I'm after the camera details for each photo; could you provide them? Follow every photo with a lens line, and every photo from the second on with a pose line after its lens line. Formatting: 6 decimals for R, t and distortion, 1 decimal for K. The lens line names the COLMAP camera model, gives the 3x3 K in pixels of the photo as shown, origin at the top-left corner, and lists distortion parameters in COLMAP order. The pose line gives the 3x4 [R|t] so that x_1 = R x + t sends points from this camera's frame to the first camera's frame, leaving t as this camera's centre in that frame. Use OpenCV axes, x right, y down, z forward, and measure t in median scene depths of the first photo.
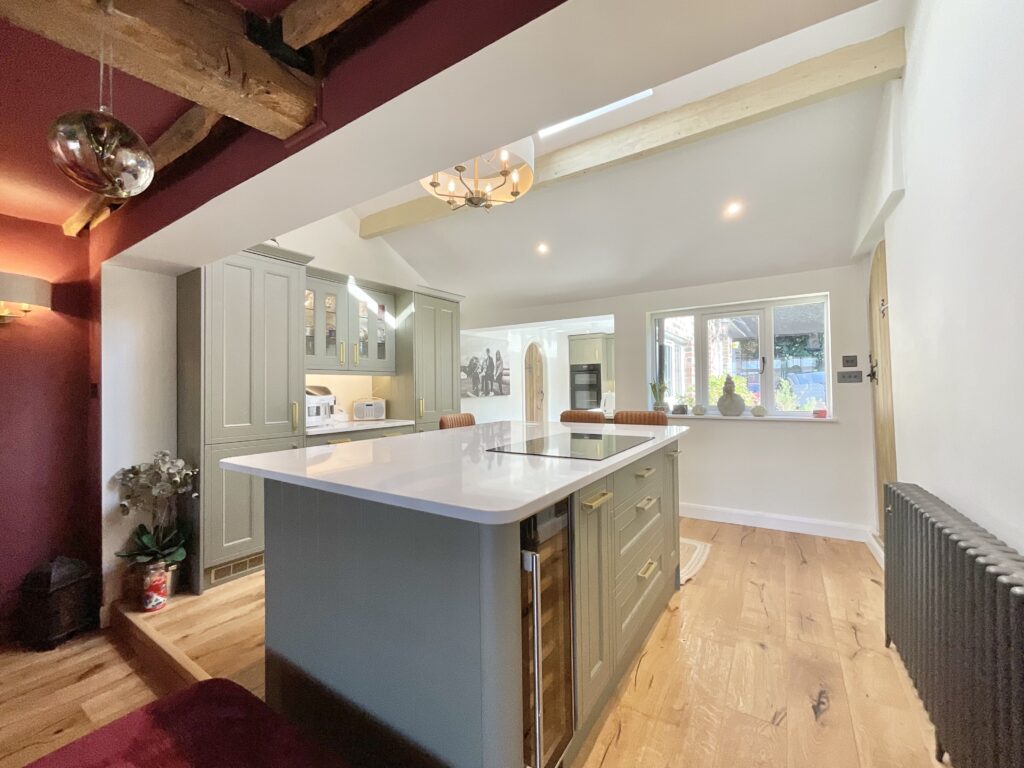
lens RADIAL K [[416.6, 0, 512.0], [0, 416.6, 384.0], [0, 0, 1]] dist [-0.000580, -0.000011]
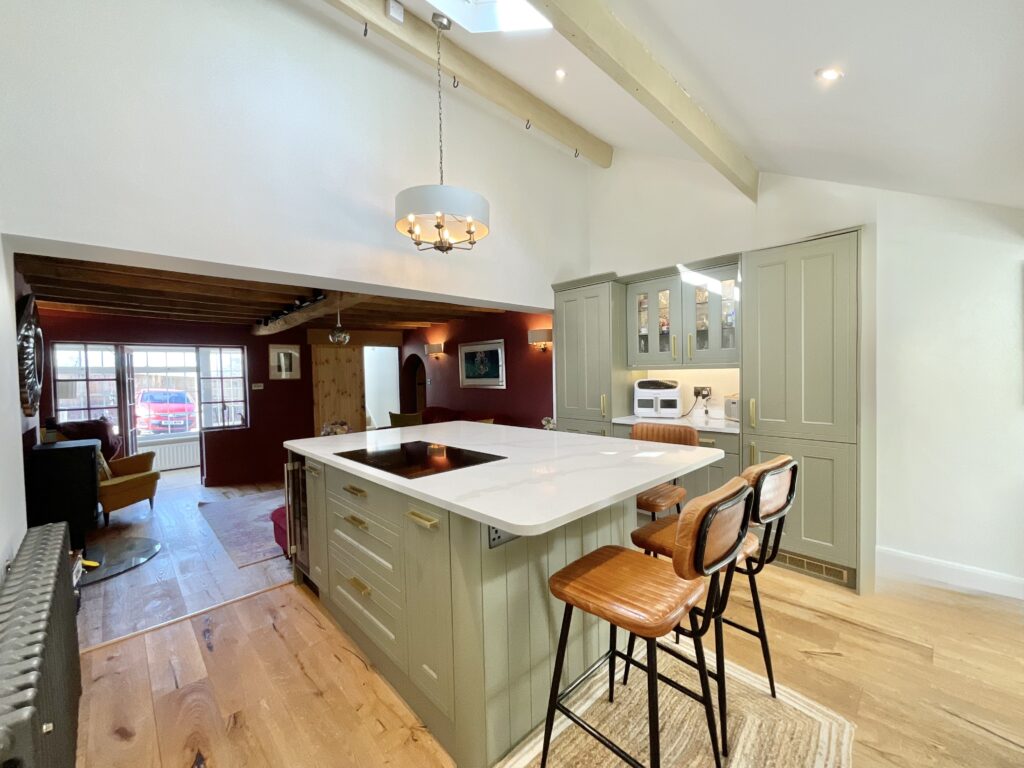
lens RADIAL K [[416.6, 0, 512.0], [0, 416.6, 384.0], [0, 0, 1]] dist [-0.000580, -0.000011]
pose [[-0.223011, 0.040070, -0.973992, 0.635568], [0.029312, 0.998979, 0.034386, -0.033375], [0.974375, -0.020881, -0.223957, 0.843411]]
